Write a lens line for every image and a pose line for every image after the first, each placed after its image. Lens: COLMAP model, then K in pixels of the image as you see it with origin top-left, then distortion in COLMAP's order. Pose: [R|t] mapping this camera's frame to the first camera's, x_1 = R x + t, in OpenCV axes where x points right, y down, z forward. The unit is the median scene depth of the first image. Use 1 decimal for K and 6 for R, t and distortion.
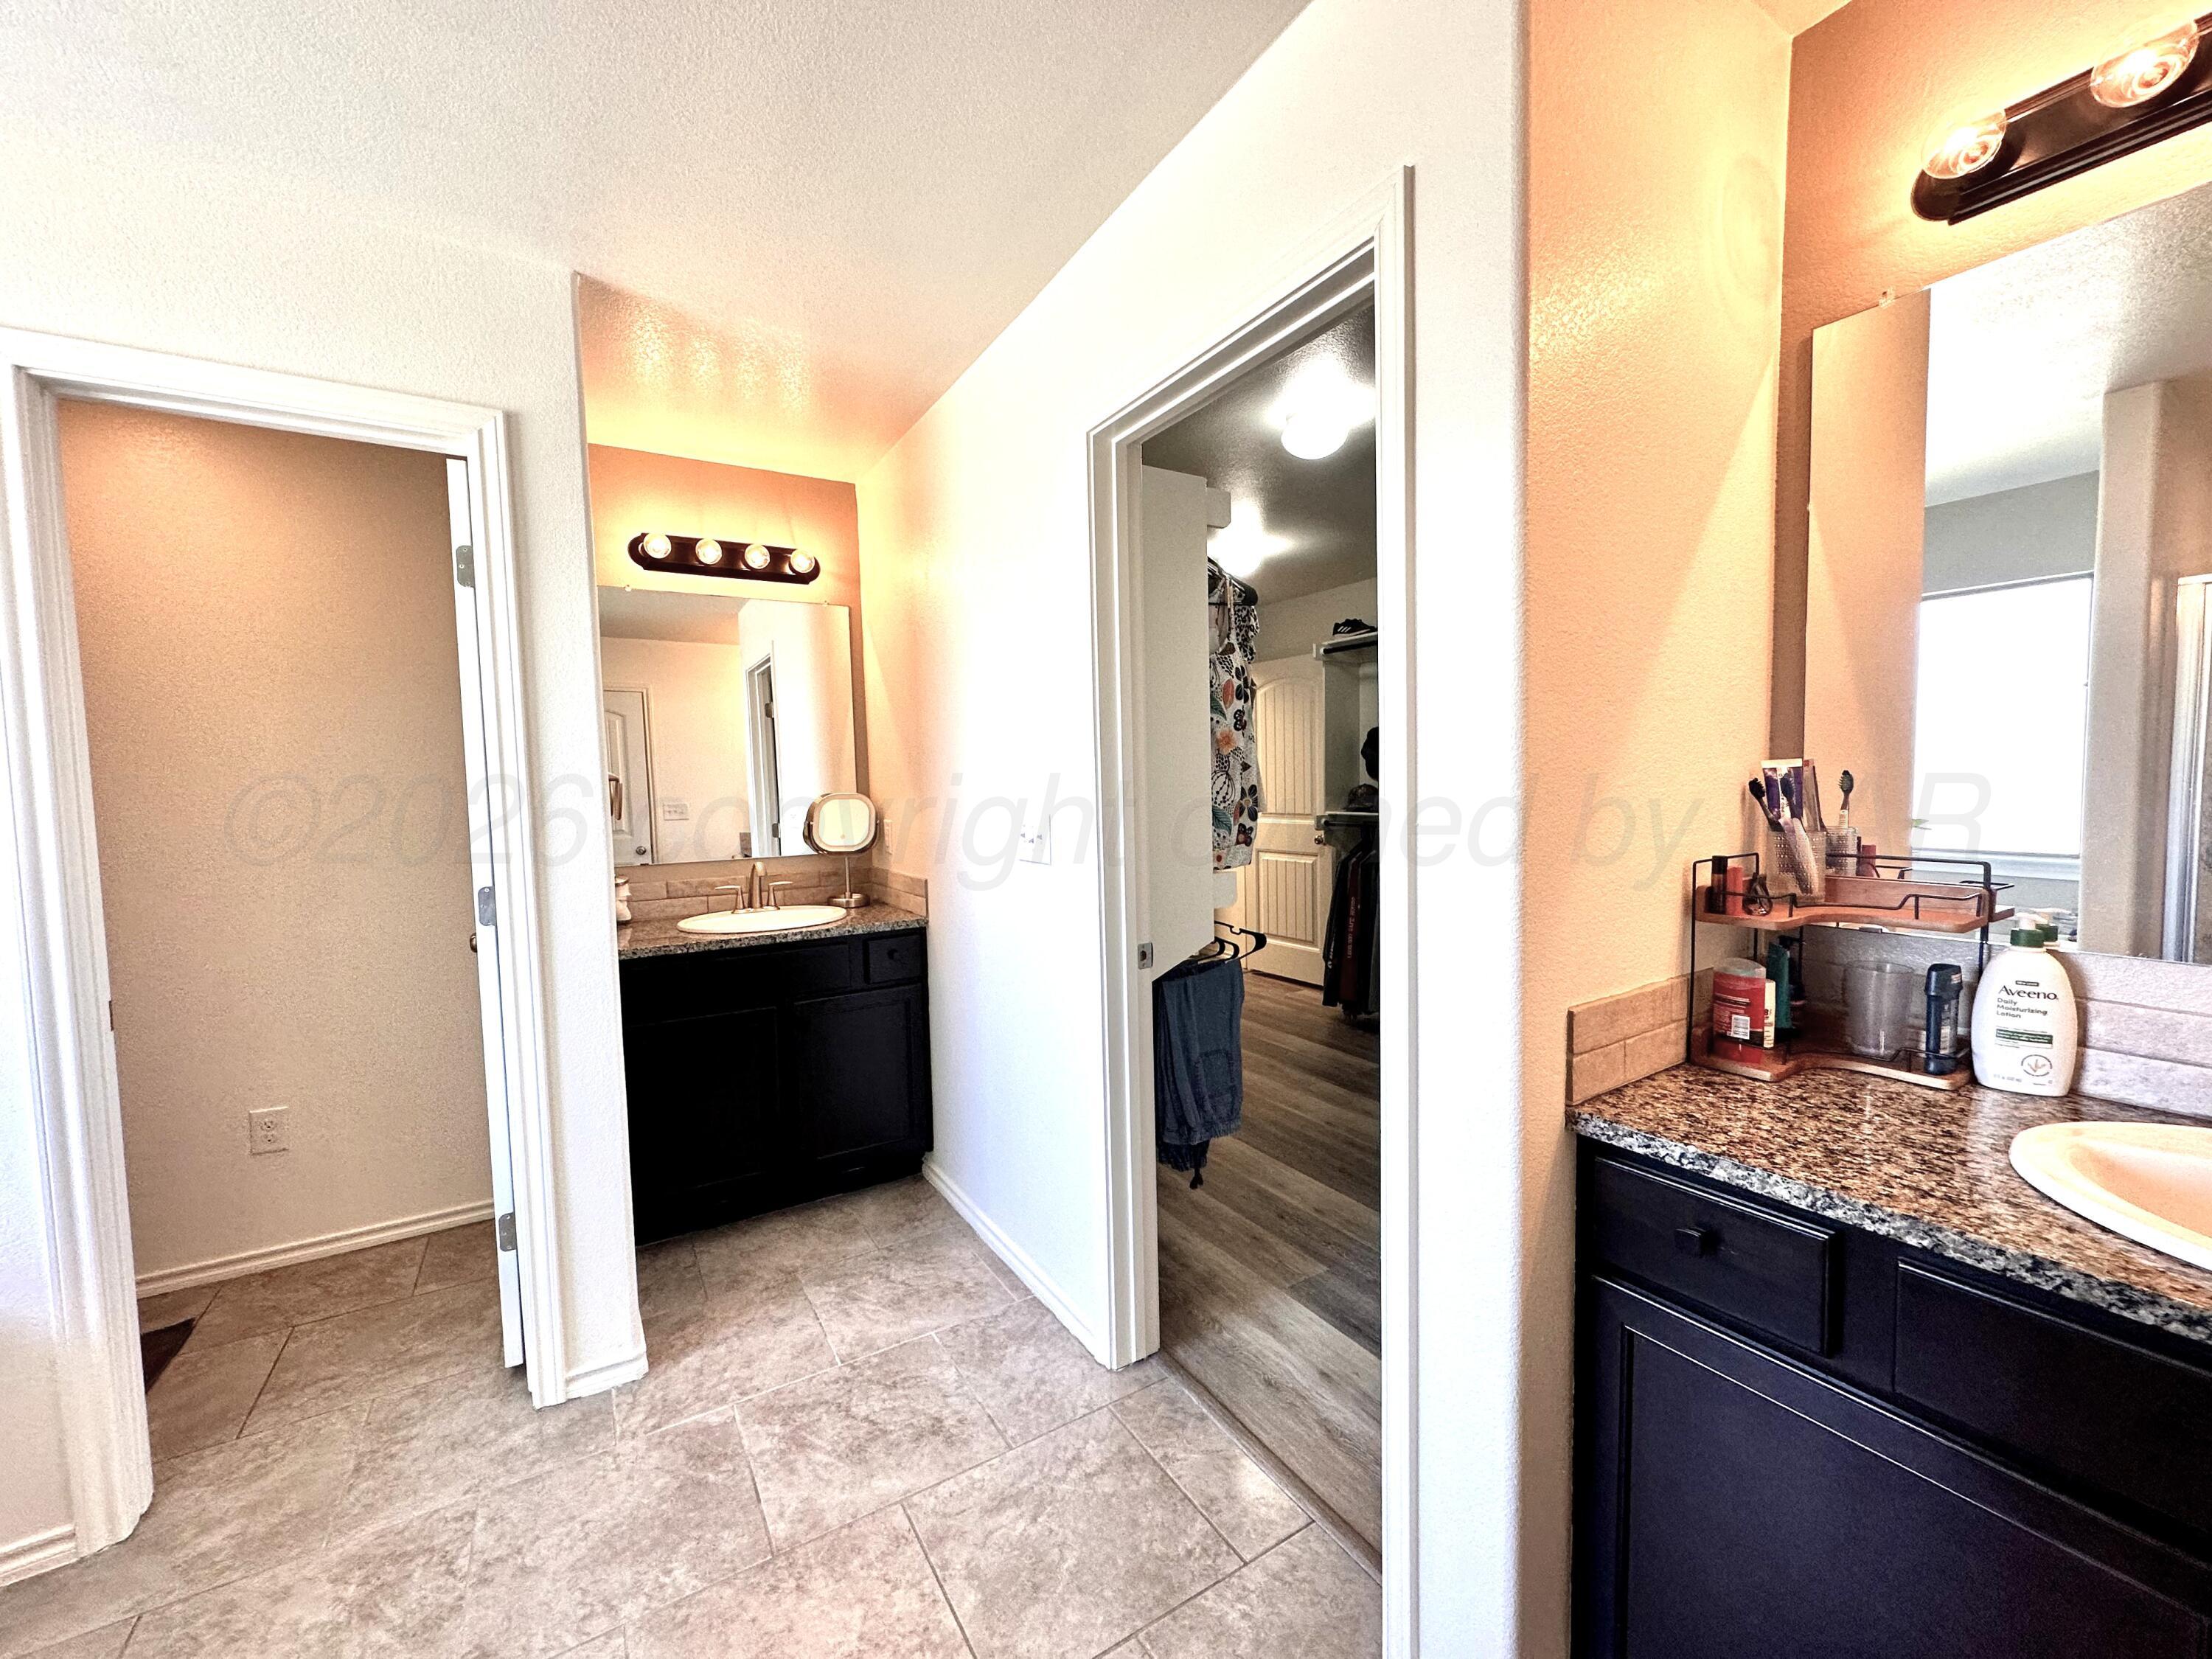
lens RADIAL K [[879.2, 0, 1104.1], [0, 879.2, 832.8], [0, 0, 1]] dist [-0.003471, 0.000687]
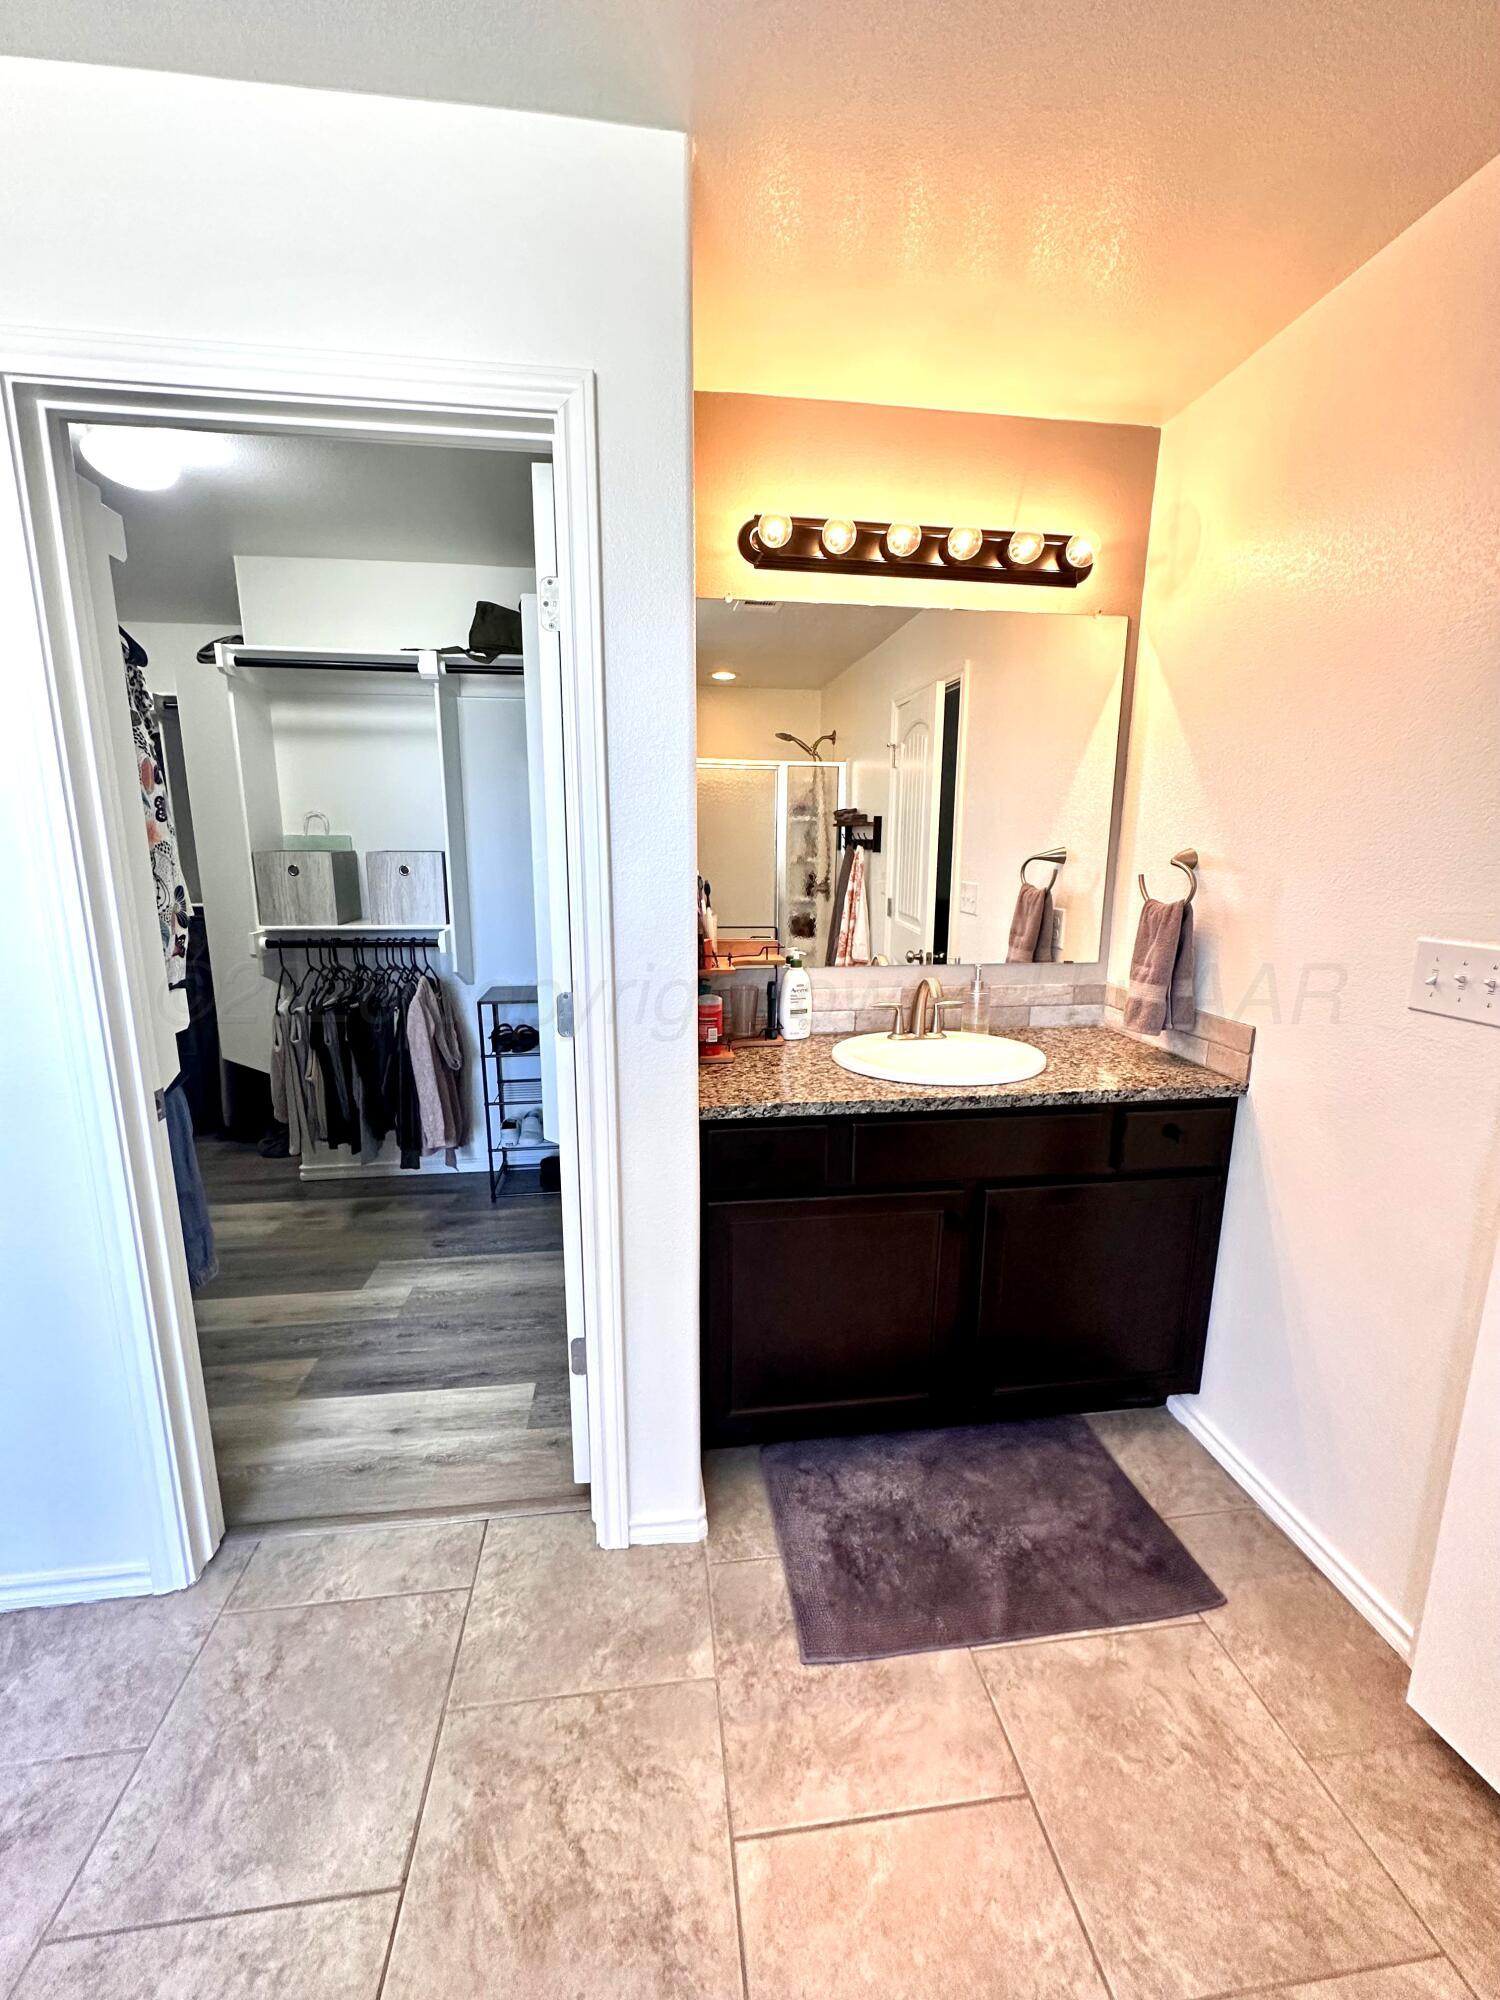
lens RADIAL K [[795.0, 0, 750.0], [0, 795.0, 1000.0], [0, 0, 1]] dist [-0.003471, 0.000687]
pose [[0.409482, -0.153178, 0.899367, -0.544294], [0.043553, 0.987962, 0.148437, -0.060059], [-0.911278, -0.021612, 0.411224, 0.291100]]
